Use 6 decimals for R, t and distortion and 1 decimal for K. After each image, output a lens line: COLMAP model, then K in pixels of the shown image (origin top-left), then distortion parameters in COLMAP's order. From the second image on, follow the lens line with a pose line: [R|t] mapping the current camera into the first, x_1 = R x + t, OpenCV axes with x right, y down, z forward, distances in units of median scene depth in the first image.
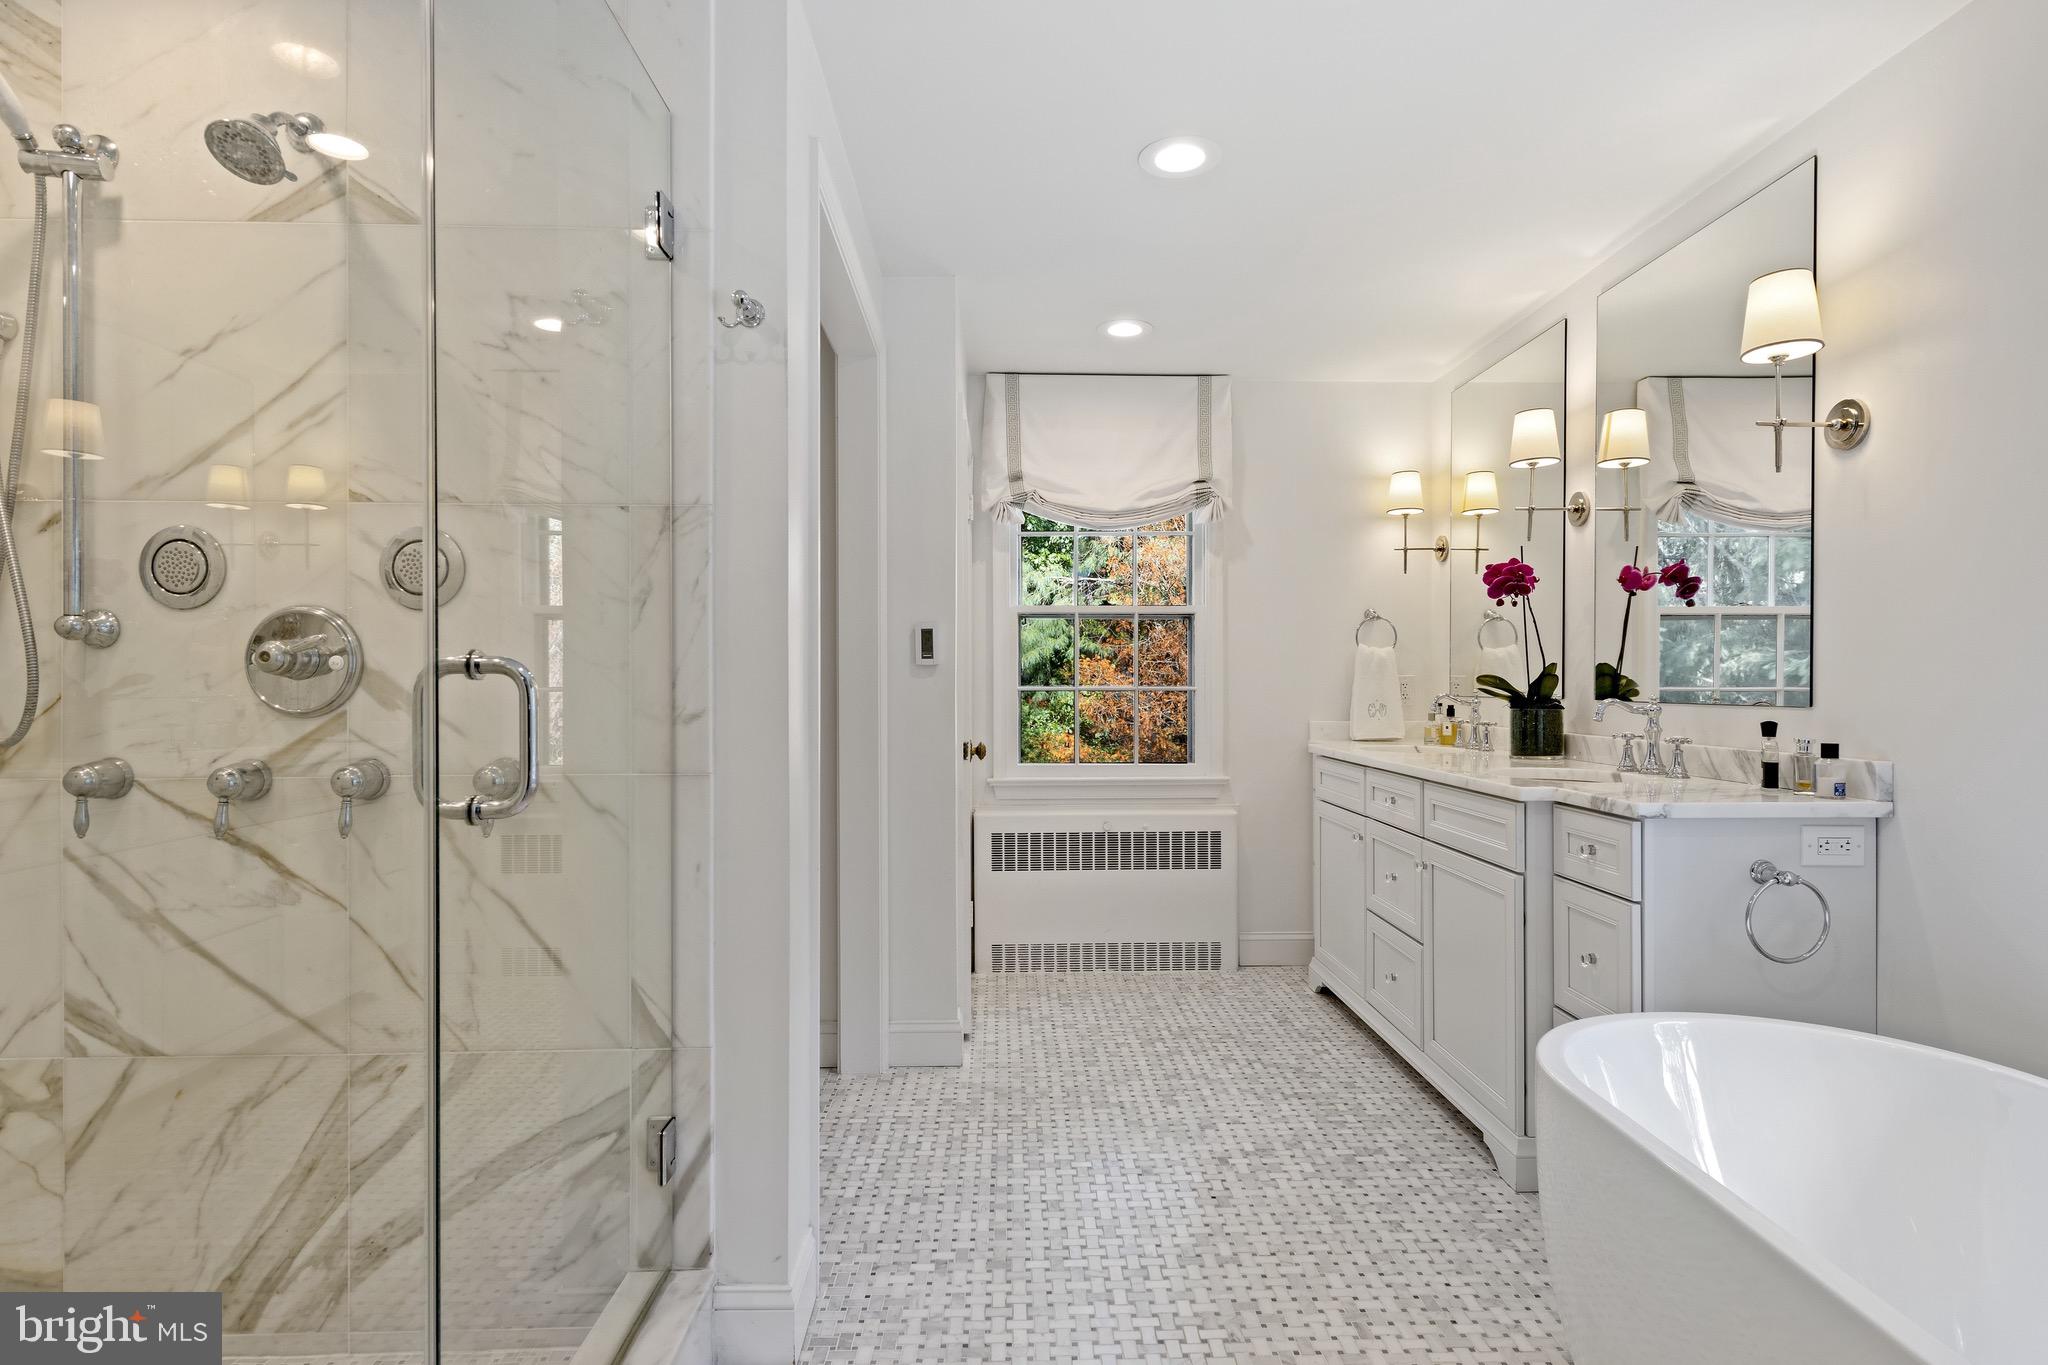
lens RADIAL K [[1043.3, 0, 1026.4], [0, 1043.3, 688.7], [0, 0, 1]] dist [0.014449, -0.005588]
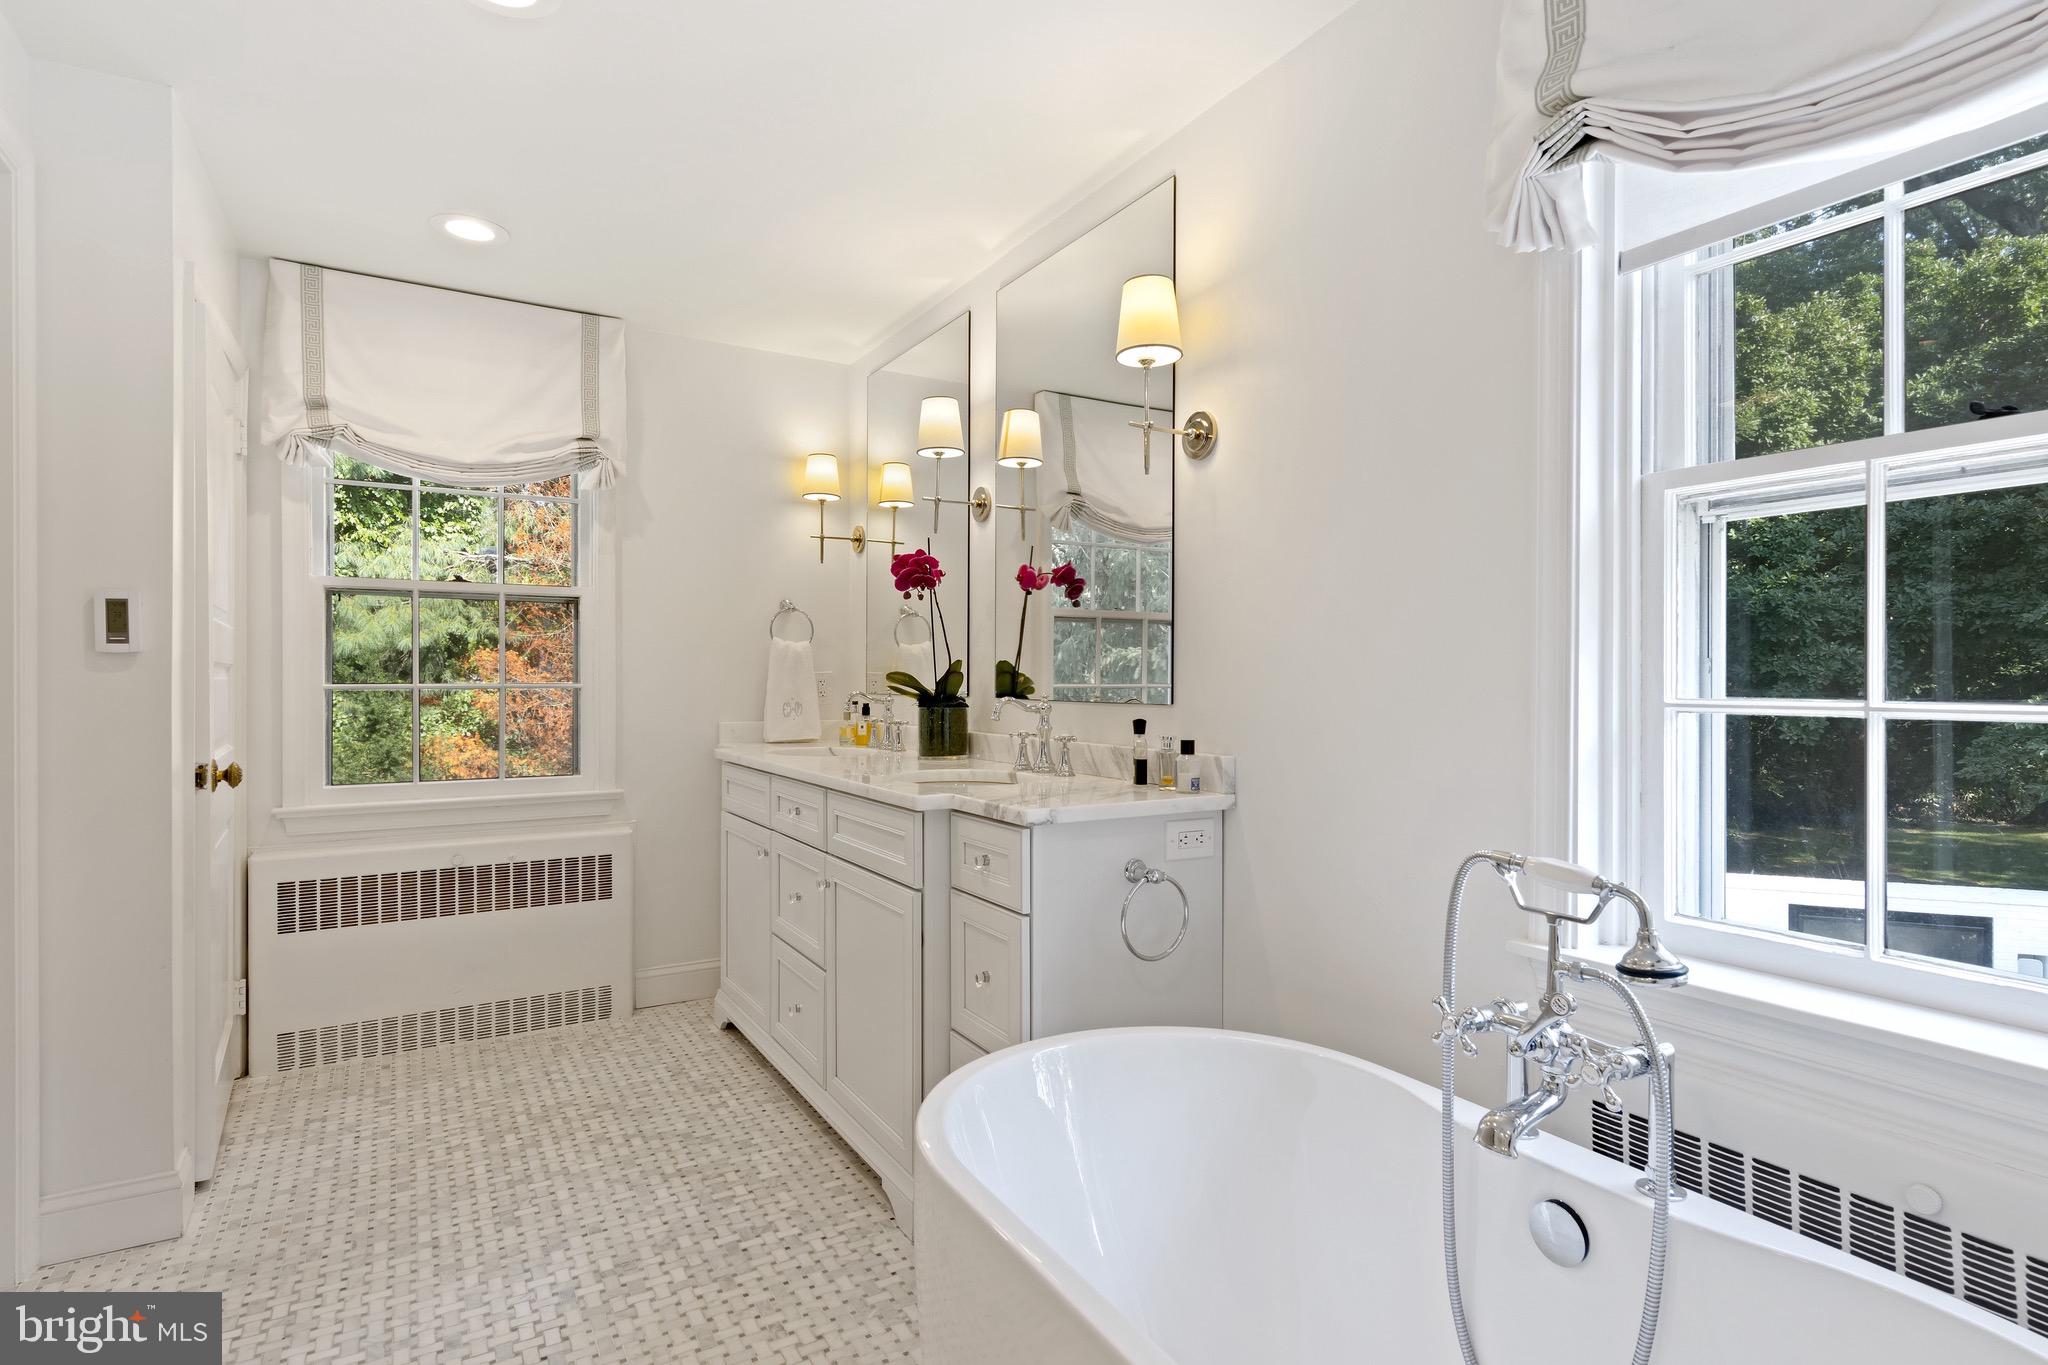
lens RADIAL K [[1043.3, 0, 1027.3], [0, 1043.3, 681.2], [0, 0, 1]] dist [0.014449, -0.005588]
pose [[0.871193, 0.000744, 0.490940, 0.079971], [0.000450, 0.999997, -0.002314, -0.002538], [-0.490941, 0.002237, 0.871190, 0.118570]]
